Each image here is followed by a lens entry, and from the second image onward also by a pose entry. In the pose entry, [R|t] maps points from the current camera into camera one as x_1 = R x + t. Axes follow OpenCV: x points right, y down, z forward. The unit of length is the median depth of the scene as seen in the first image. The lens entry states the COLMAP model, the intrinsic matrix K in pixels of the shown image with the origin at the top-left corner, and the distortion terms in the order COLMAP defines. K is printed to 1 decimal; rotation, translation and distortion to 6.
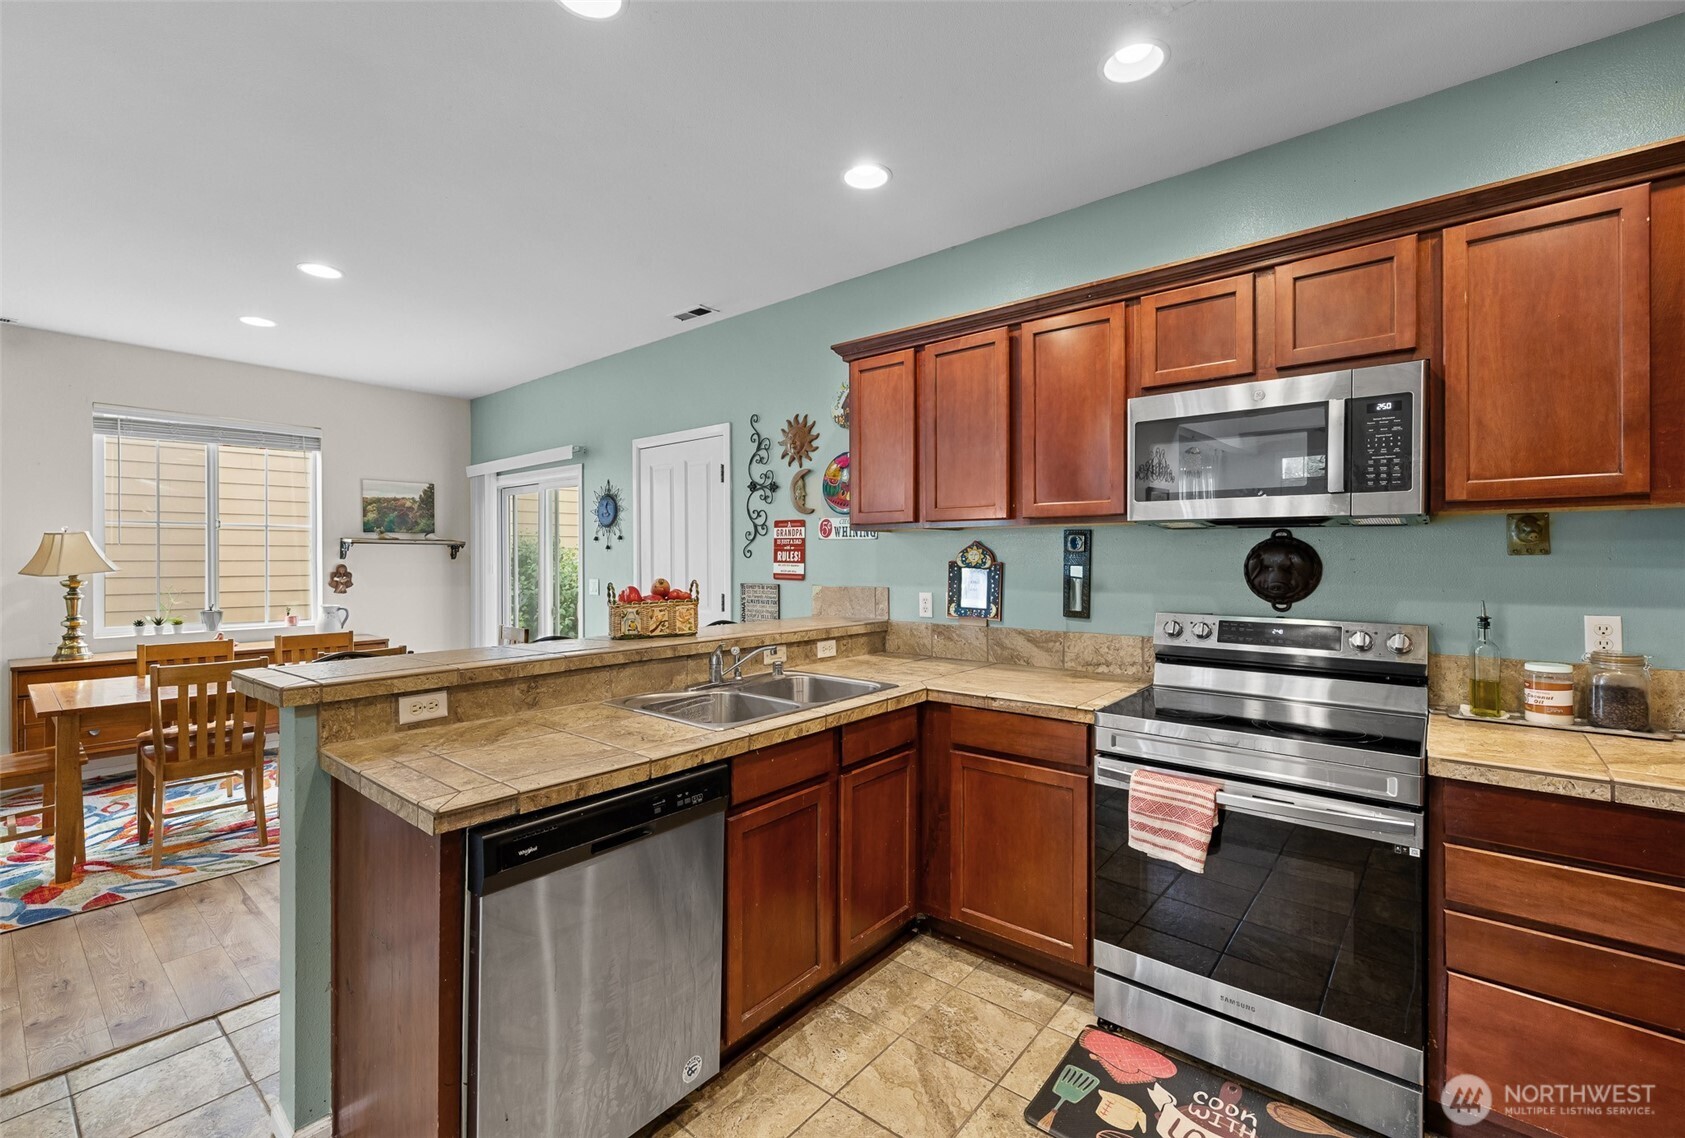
lens RADIAL K [[723.3, 0, 845.2], [0, 723.3, 559.6], [0, 0, 1]] dist [0.001744, 0.000314]
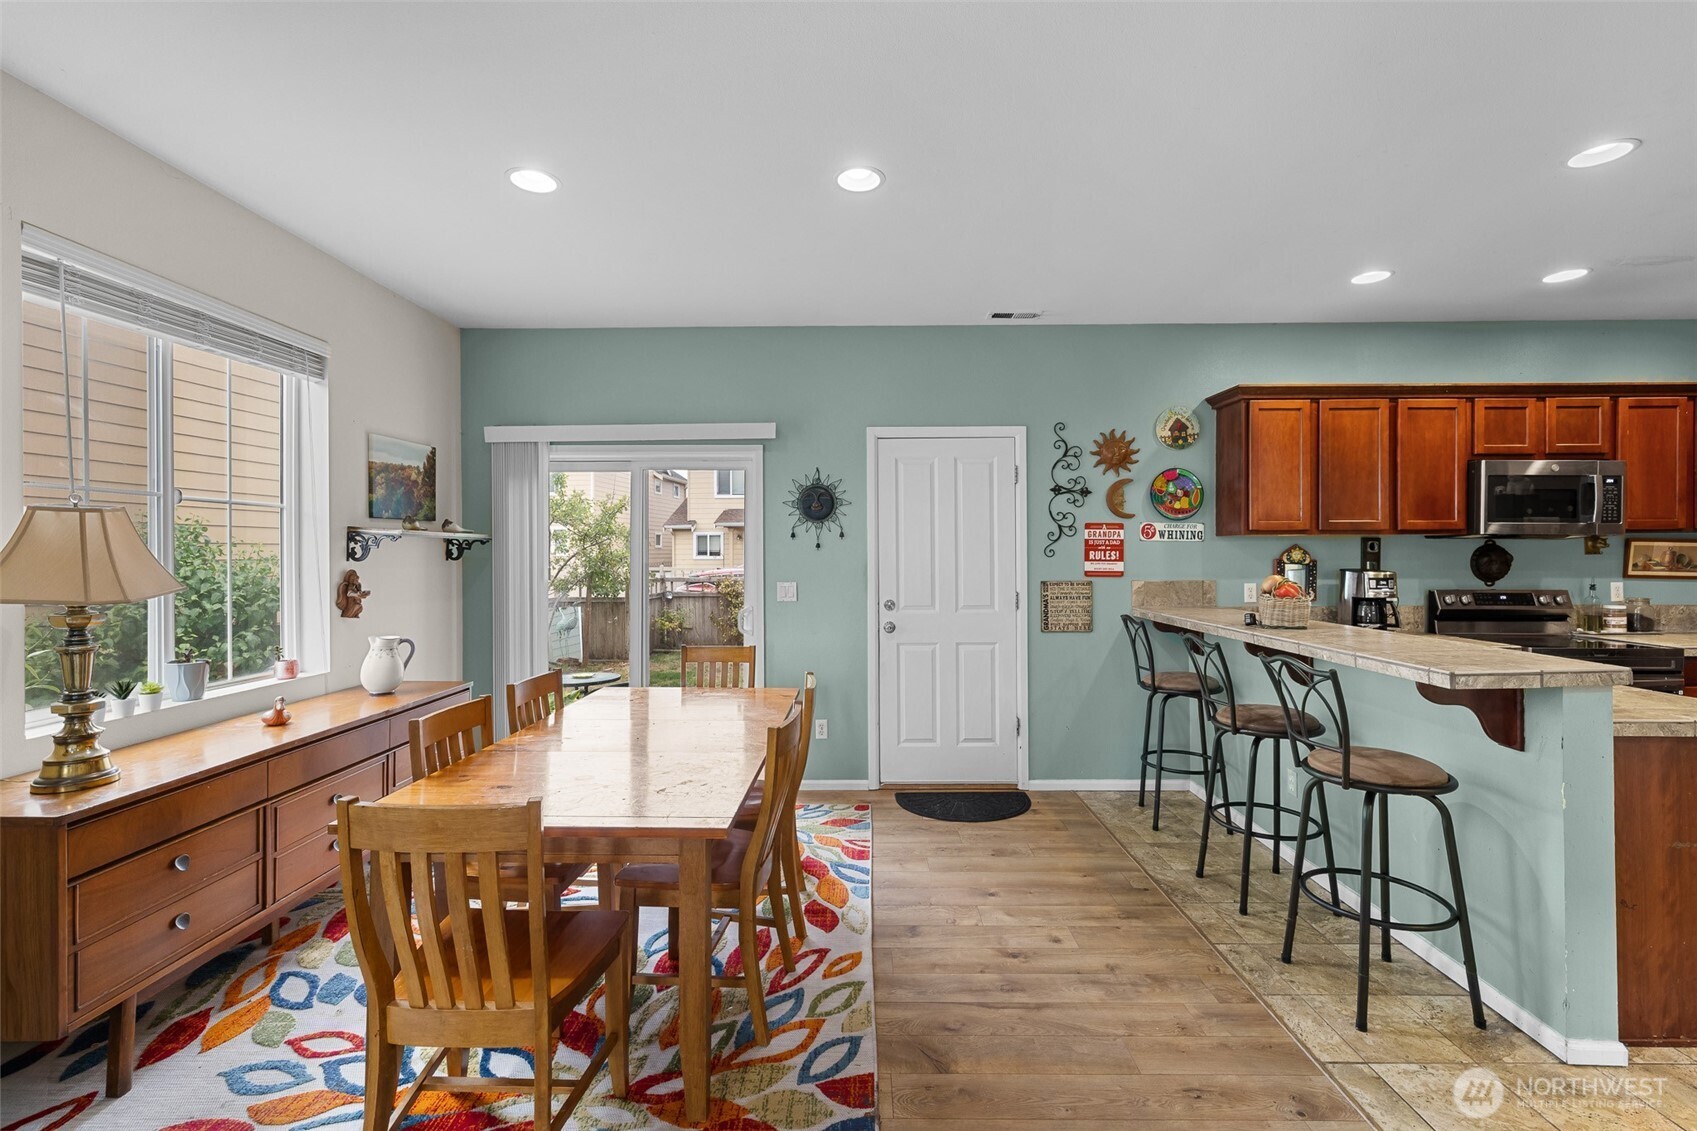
lens RADIAL K [[729.1, 0, 852.9], [0, 729.1, 554.4], [0, 0, 1]] dist [0.003161, 0.000038]
pose [[0.777296, -0.001941, 0.629132, -1.472874], [0.003673, 0.999992, -0.001452, -0.008139], [-0.629124, 0.003440, 0.777297, 0.503841]]
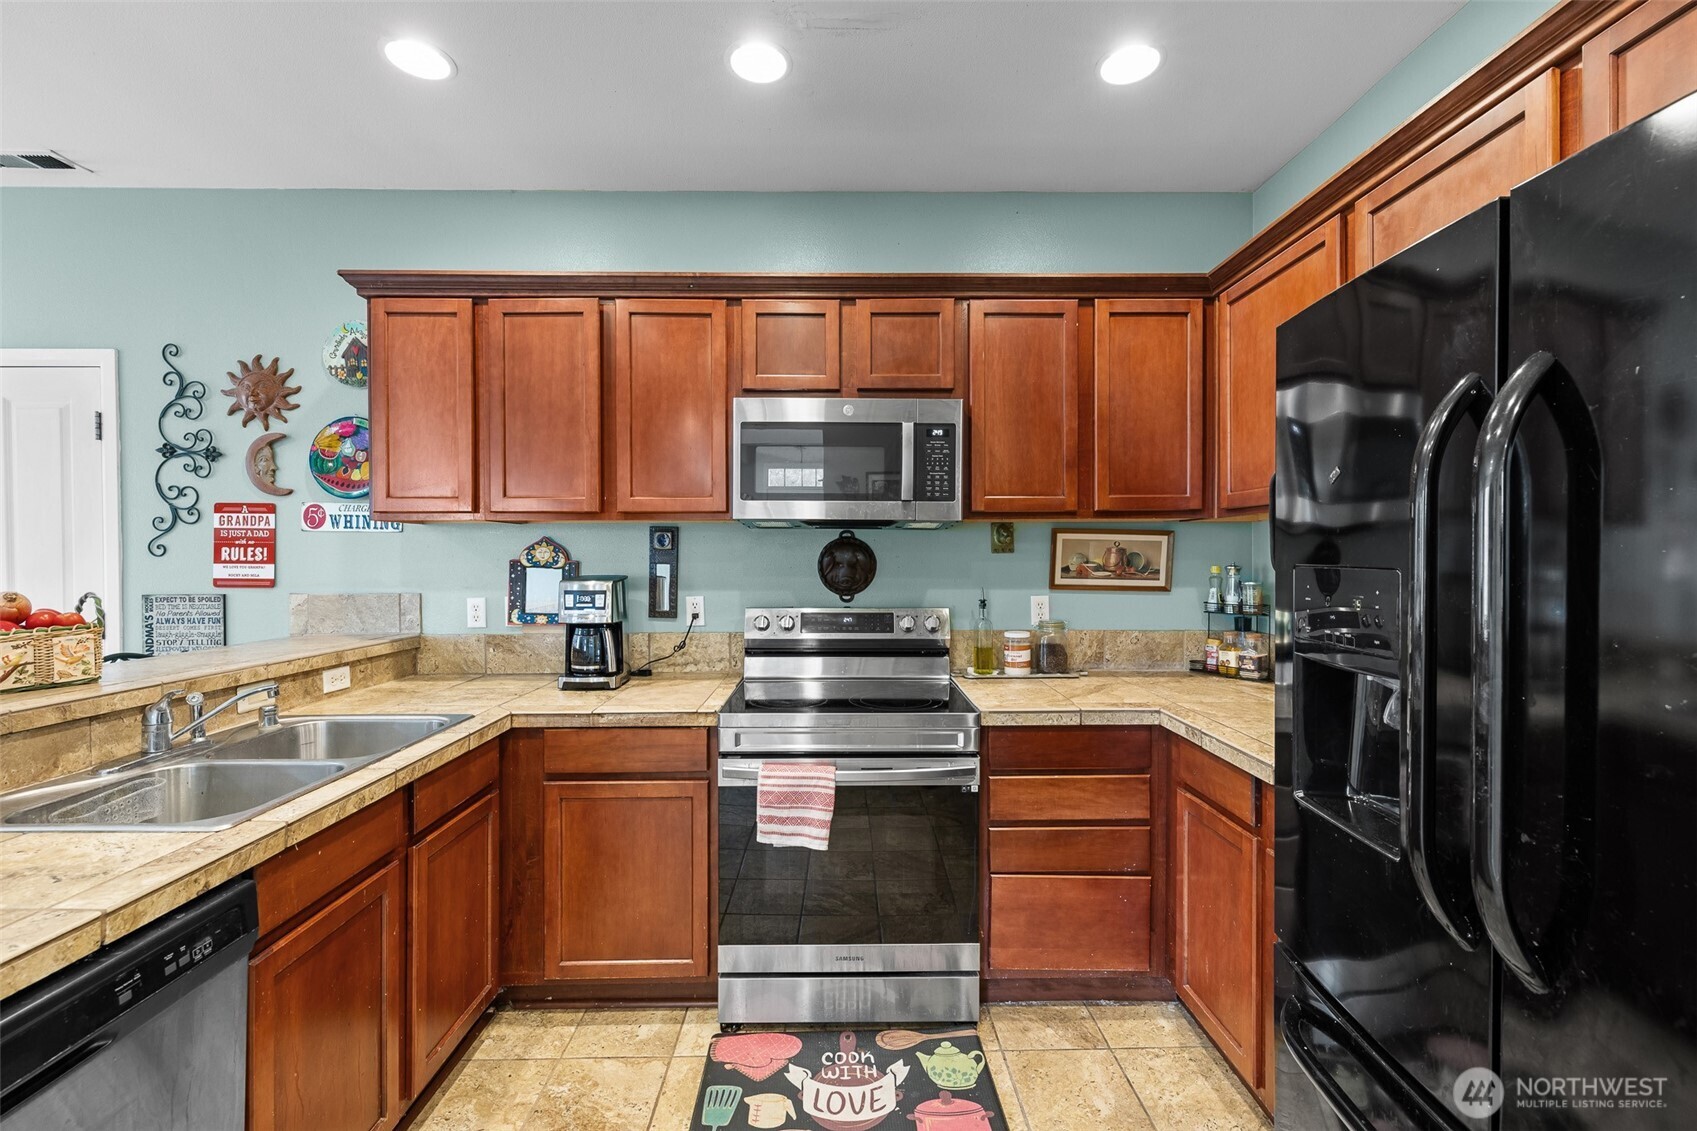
lens RADIAL K [[714.5, 0, 850.3], [0, 714.5, 561.5], [0, 0, 1]] dist [0.001564, 0.000815]
pose [[0.762263, -0.006172, 0.647238, -0.107473], [0.003040, 0.999978, 0.005955, 0.000349], [-0.647260, -0.002572, 0.762265, 0.113328]]
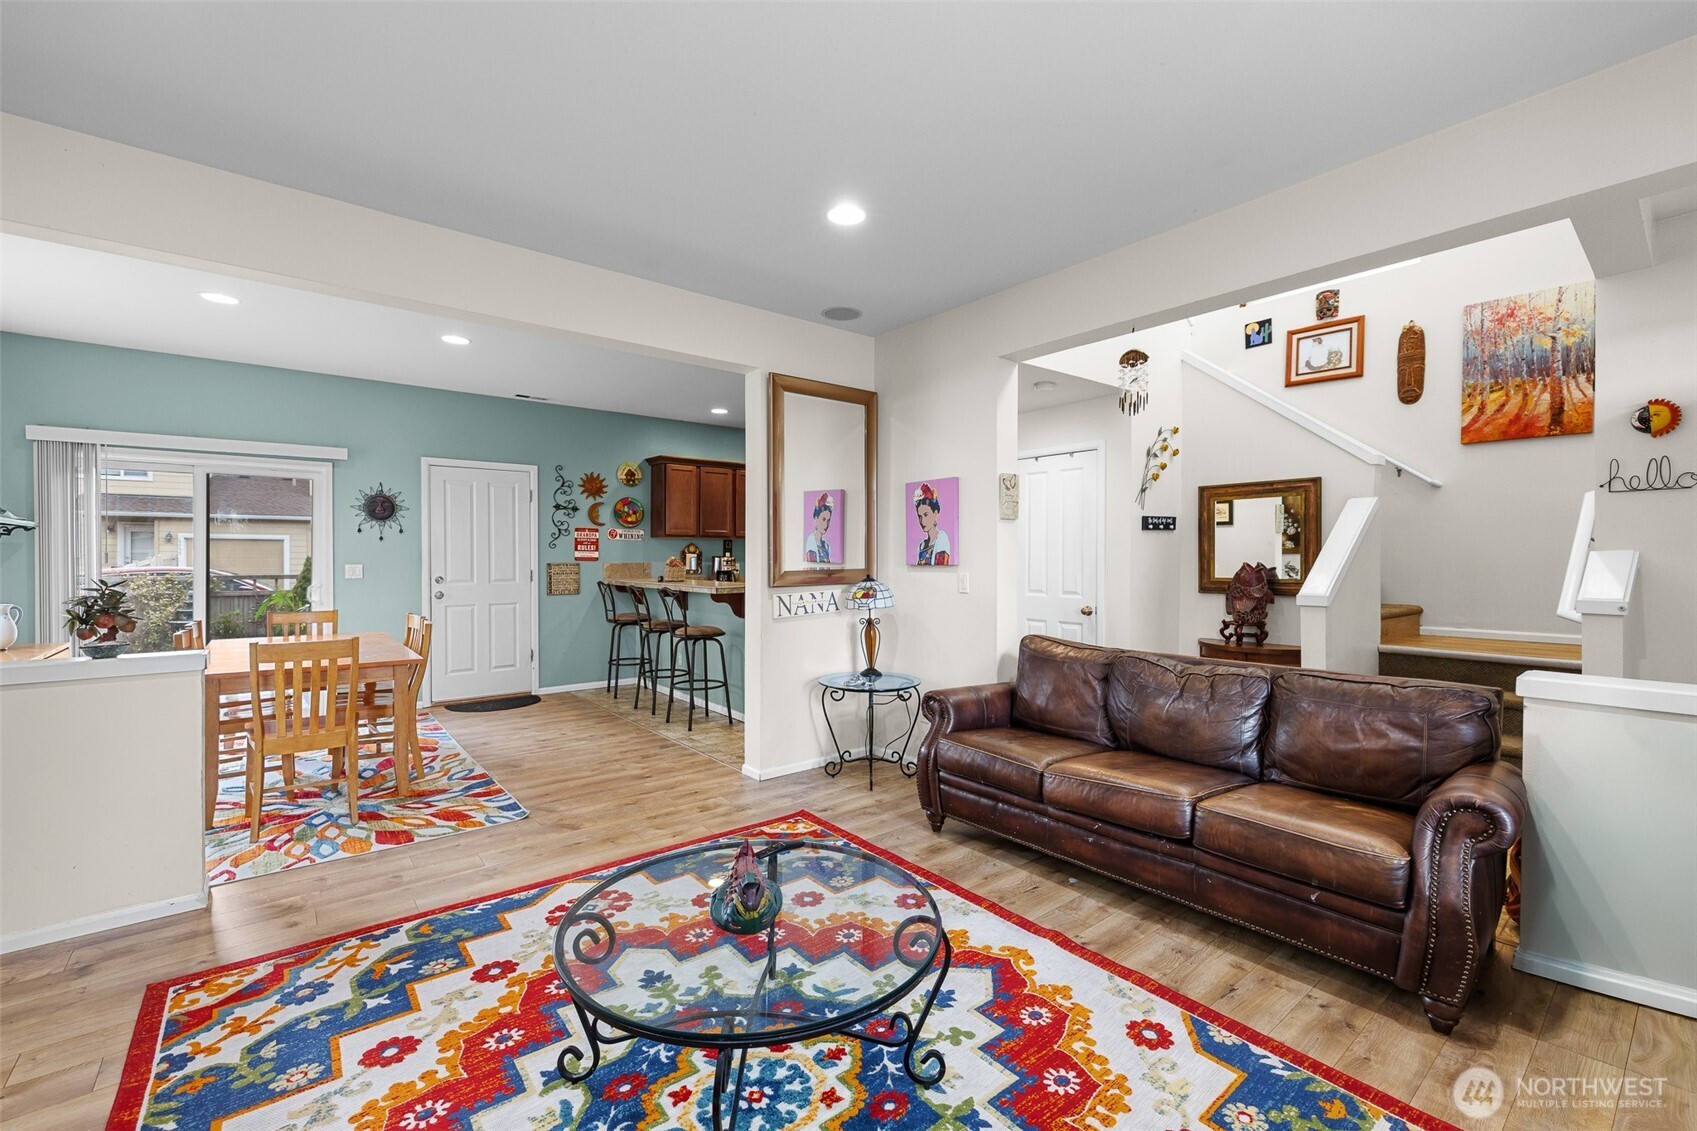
lens RADIAL K [[715.2, 0, 850.4], [0, 715.2, 563.5], [0, 0, 1]] dist [0.005006, -0.000007]
pose [[0.198205, -0.009011, 0.980119, -2.356057], [-0.000291, 0.999957, 0.009253, 0.025191], [-0.980160, -0.002119, 0.198194, -0.029175]]
